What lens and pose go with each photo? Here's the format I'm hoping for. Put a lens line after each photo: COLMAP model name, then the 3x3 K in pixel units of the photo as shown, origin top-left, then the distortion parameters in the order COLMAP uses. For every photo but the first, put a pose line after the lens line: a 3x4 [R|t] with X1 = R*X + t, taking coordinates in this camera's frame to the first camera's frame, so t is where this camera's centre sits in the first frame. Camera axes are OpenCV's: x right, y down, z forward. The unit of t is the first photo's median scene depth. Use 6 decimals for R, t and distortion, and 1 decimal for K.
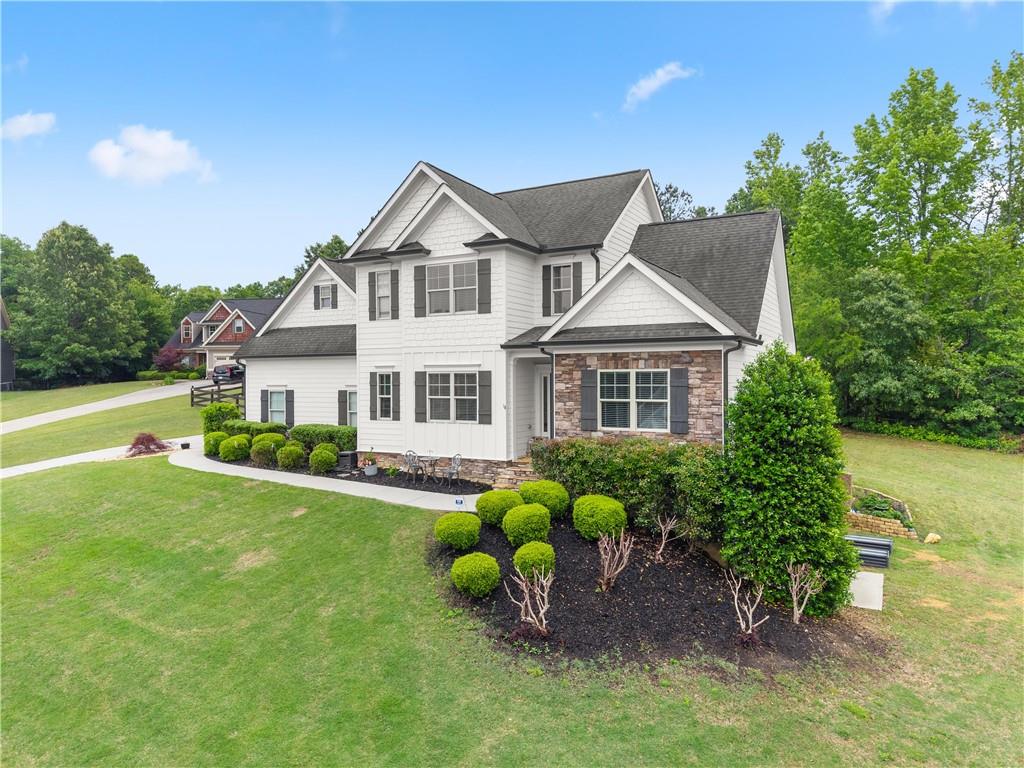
lens RADIAL K [[679.2, 0, 514.5], [0, 679.2, 388.2], [0, 0, 1]] dist [0.008568, -0.002532]
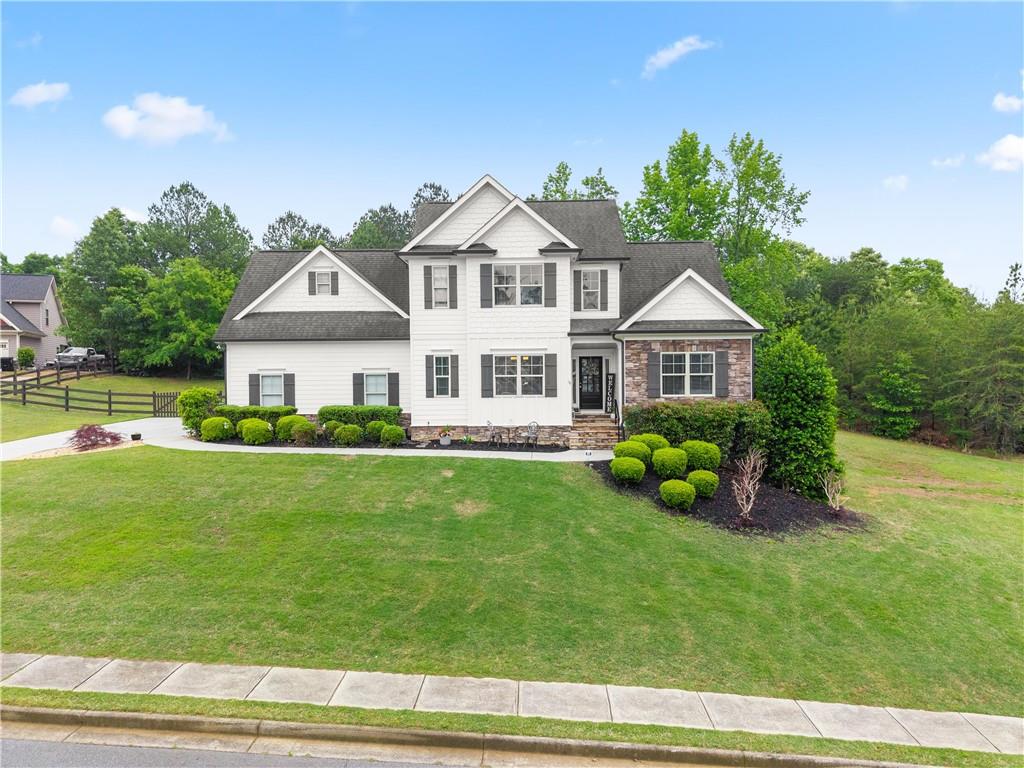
lens RADIAL K [[679.2, 0, 514.4], [0, 679.2, 380.1], [0, 0, 1]] dist [0.008568, -0.002532]
pose [[0.893300, -0.009426, 0.449363, -0.638669], [0.011676, 0.999929, -0.002237, 0.023814], [-0.449310, 0.007245, 0.893347, -0.068810]]
